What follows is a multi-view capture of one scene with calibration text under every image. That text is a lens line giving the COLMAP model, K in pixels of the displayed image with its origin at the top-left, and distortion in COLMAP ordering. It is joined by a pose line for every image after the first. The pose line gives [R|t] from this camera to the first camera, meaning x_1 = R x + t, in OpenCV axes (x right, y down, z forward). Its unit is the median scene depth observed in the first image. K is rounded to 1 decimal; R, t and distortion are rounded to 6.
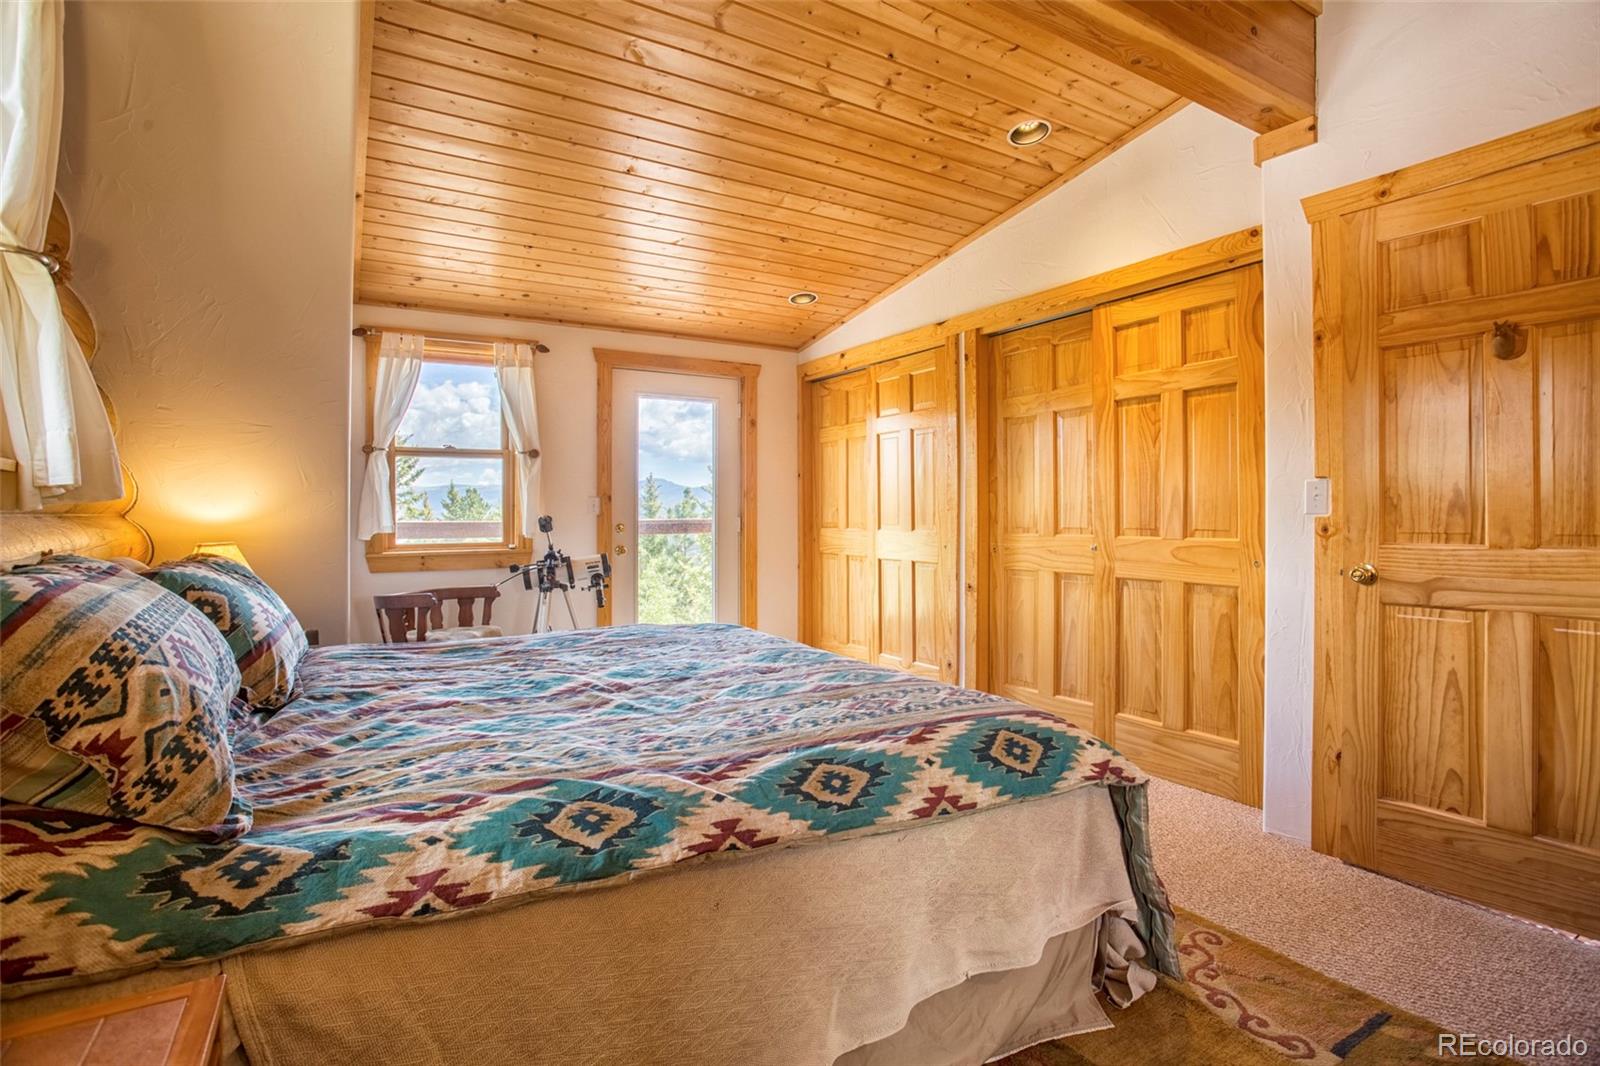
lens RADIAL K [[777.9, 0, 796.1], [0, 777.9, 513.4], [0, 0, 1]] dist [-0.073814, 0.033943]
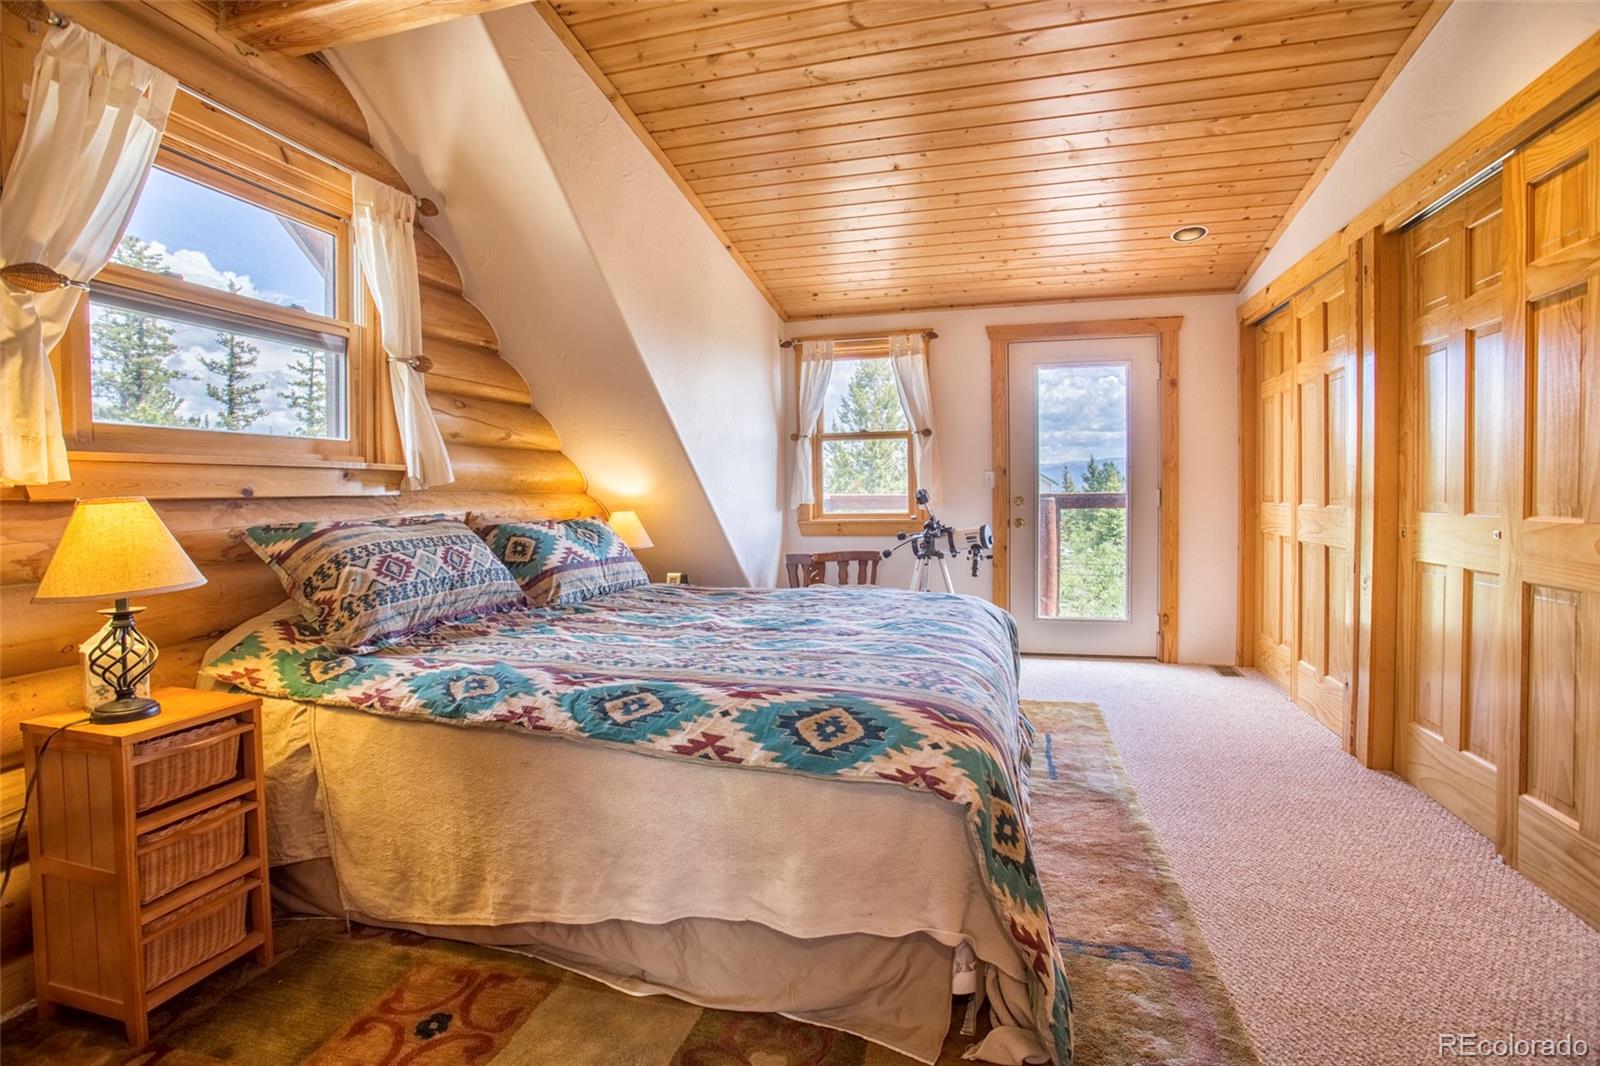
lens RADIAL K [[777.9, 0, 796.1], [0, 777.9, 513.4], [0, 0, 1]] dist [-0.073814, 0.033943]
pose [[0.691797, 0.015567, -0.721925, 0.370464], [0.009583, 0.999482, 0.030736, 0.001610], [0.722029, -0.028181, 0.691289, 0.113700]]
